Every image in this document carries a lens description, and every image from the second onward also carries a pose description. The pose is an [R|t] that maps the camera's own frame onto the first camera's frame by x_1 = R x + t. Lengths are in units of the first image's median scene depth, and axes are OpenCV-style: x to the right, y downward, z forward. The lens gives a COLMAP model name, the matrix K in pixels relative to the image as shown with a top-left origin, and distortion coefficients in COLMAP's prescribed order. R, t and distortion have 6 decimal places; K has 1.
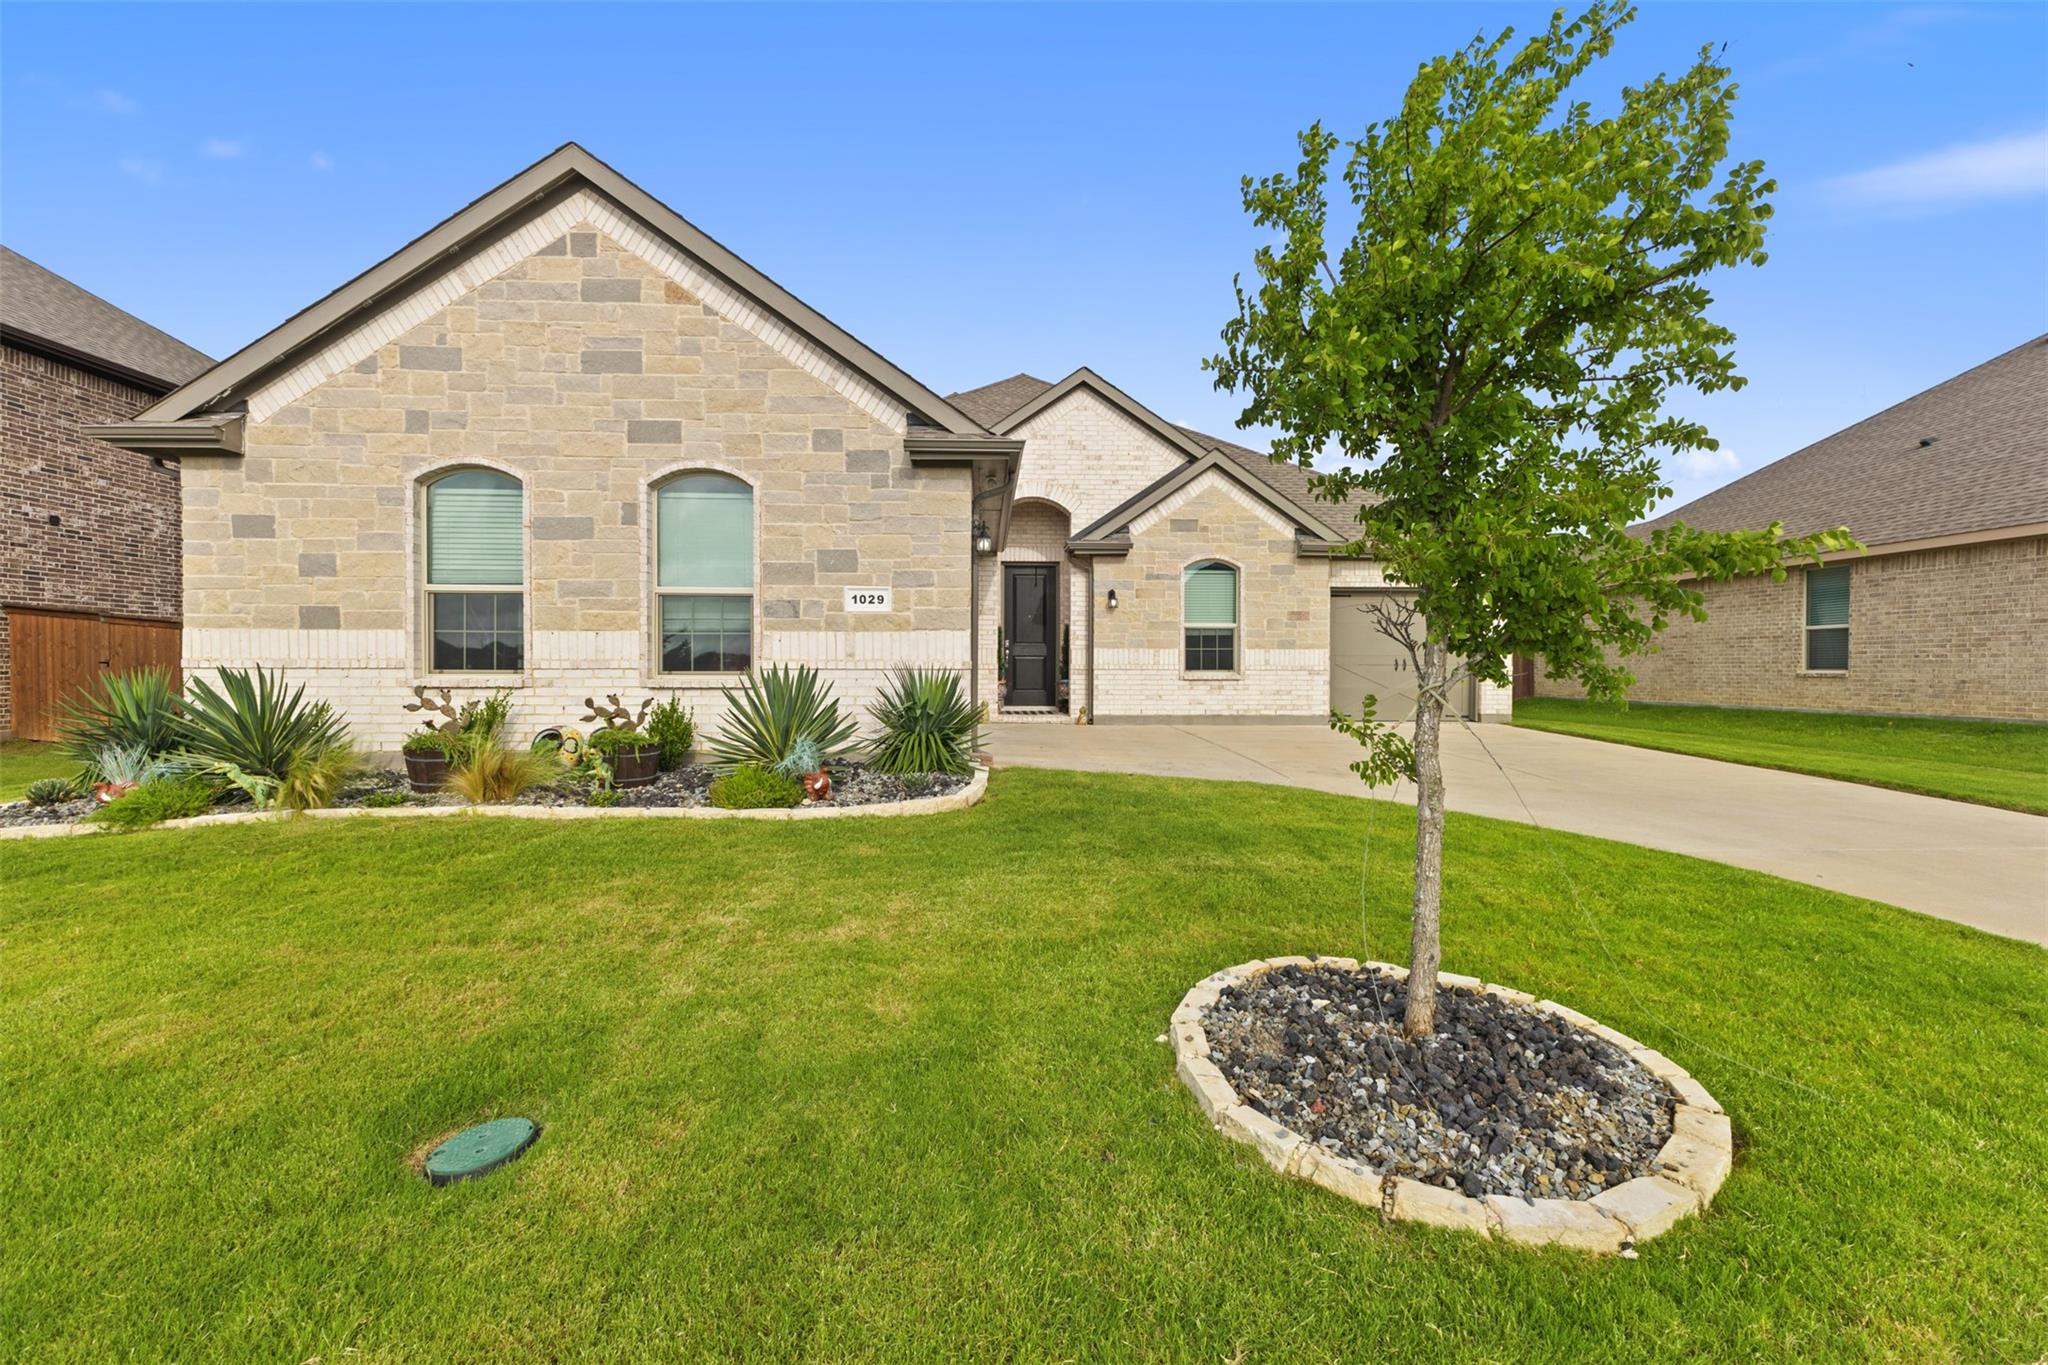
lens RADIAL K [[871.1, 0, 1024.0], [0, 871.1, 682.5], [0, 0, 1]] dist [0.001423, 0.000111]
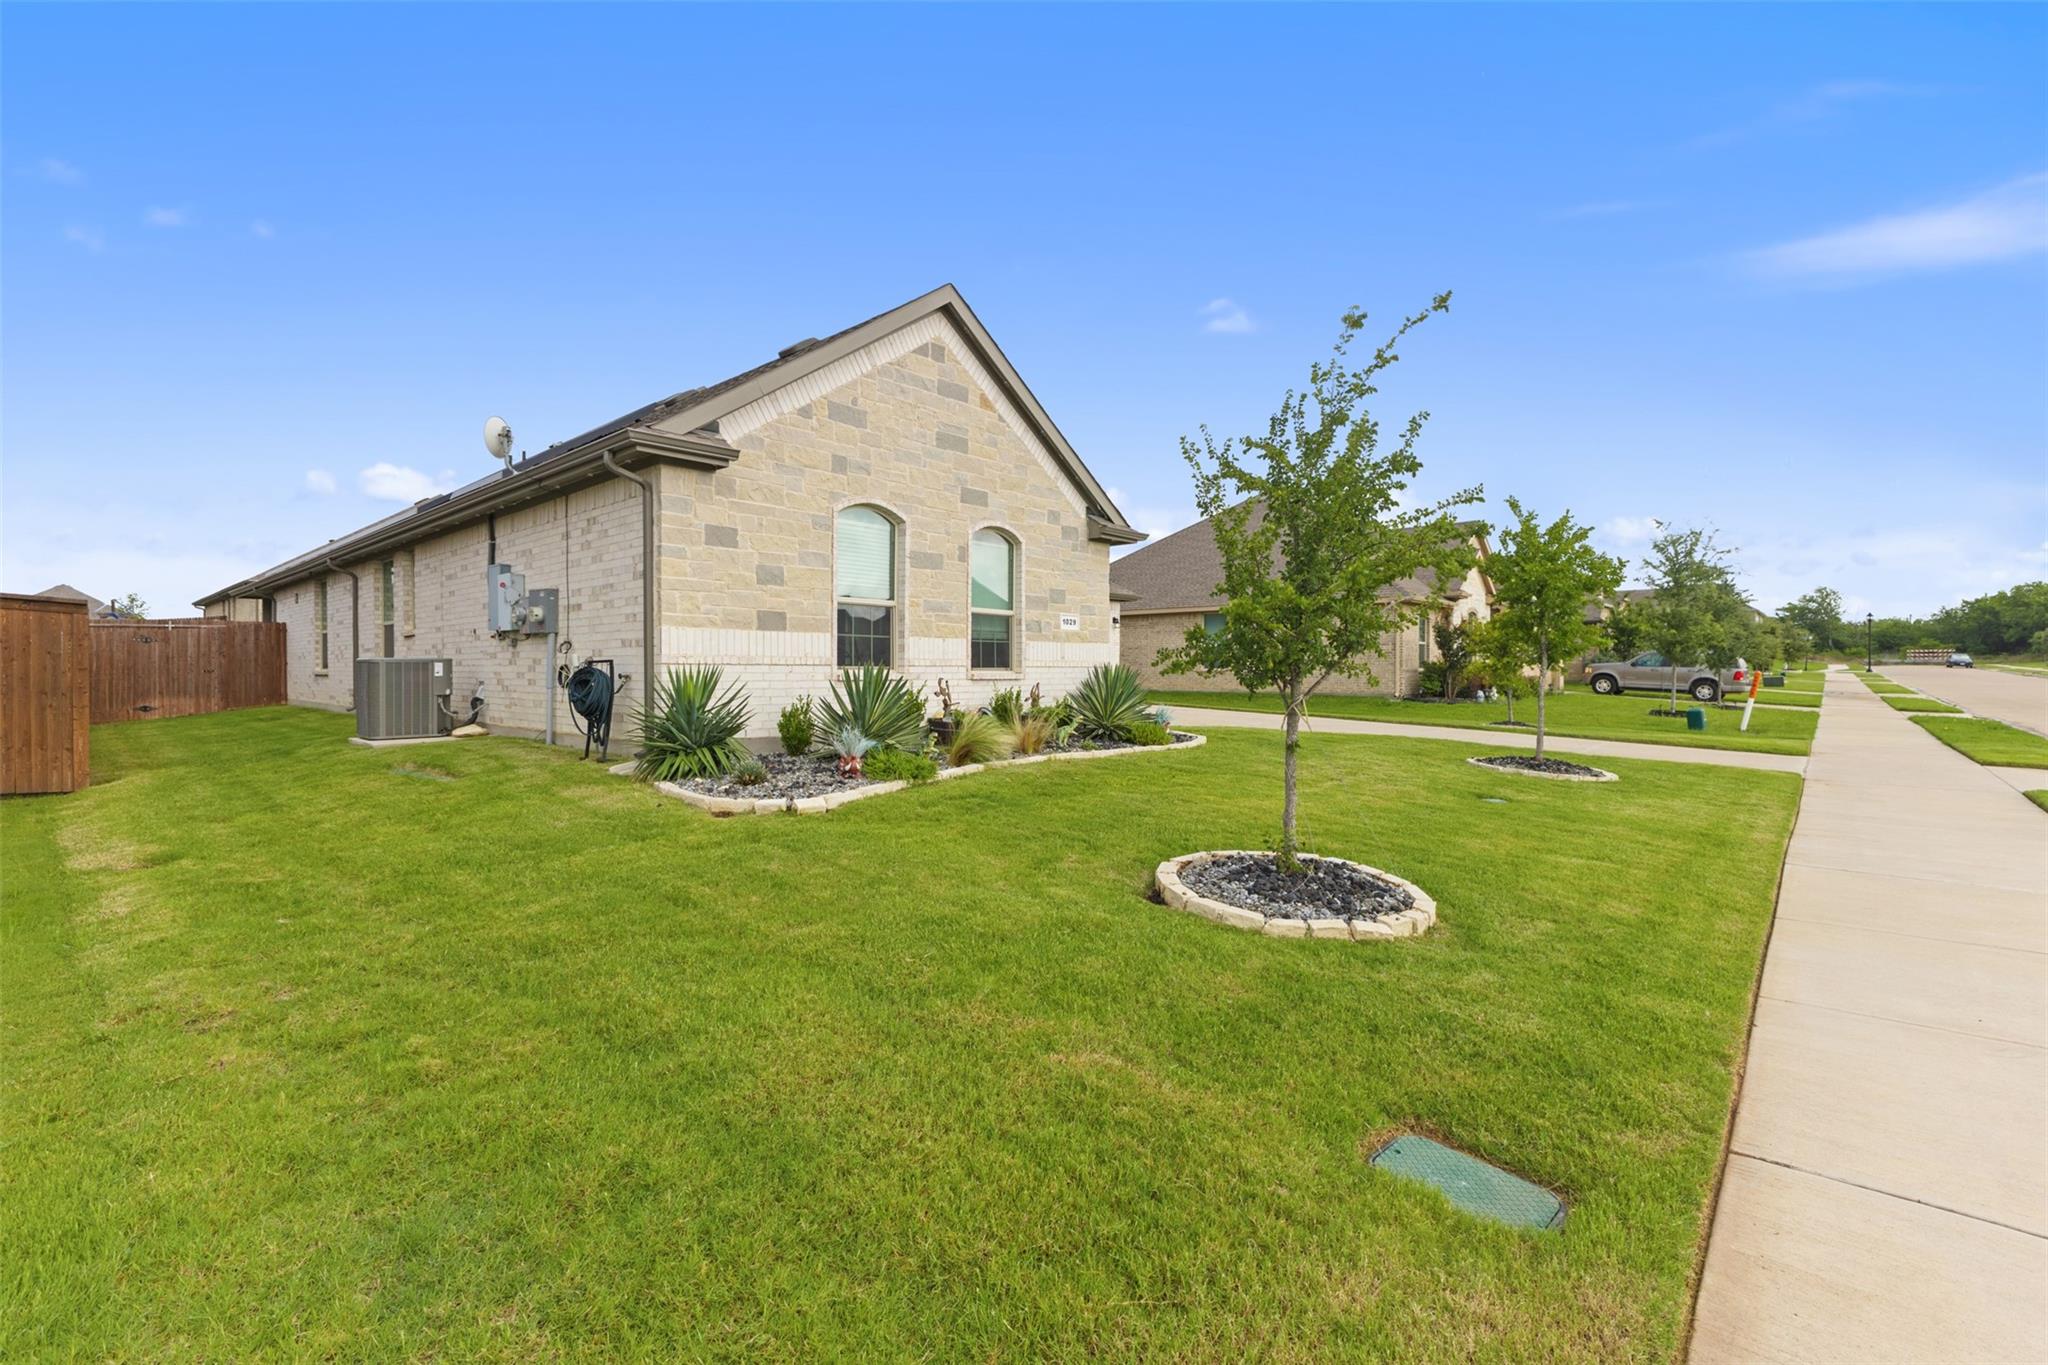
lens RADIAL K [[892.3, 0, 1019.9], [0, 892.3, 669.7], [0, 0, 1]] dist [-0.000205, 0.000005]
pose [[0.711180, 0.001138, 0.703009, -1.393405], [0.004443, 0.999971, -0.006114, -0.000800], [-0.702996, 0.007472, 0.711154, -0.071613]]
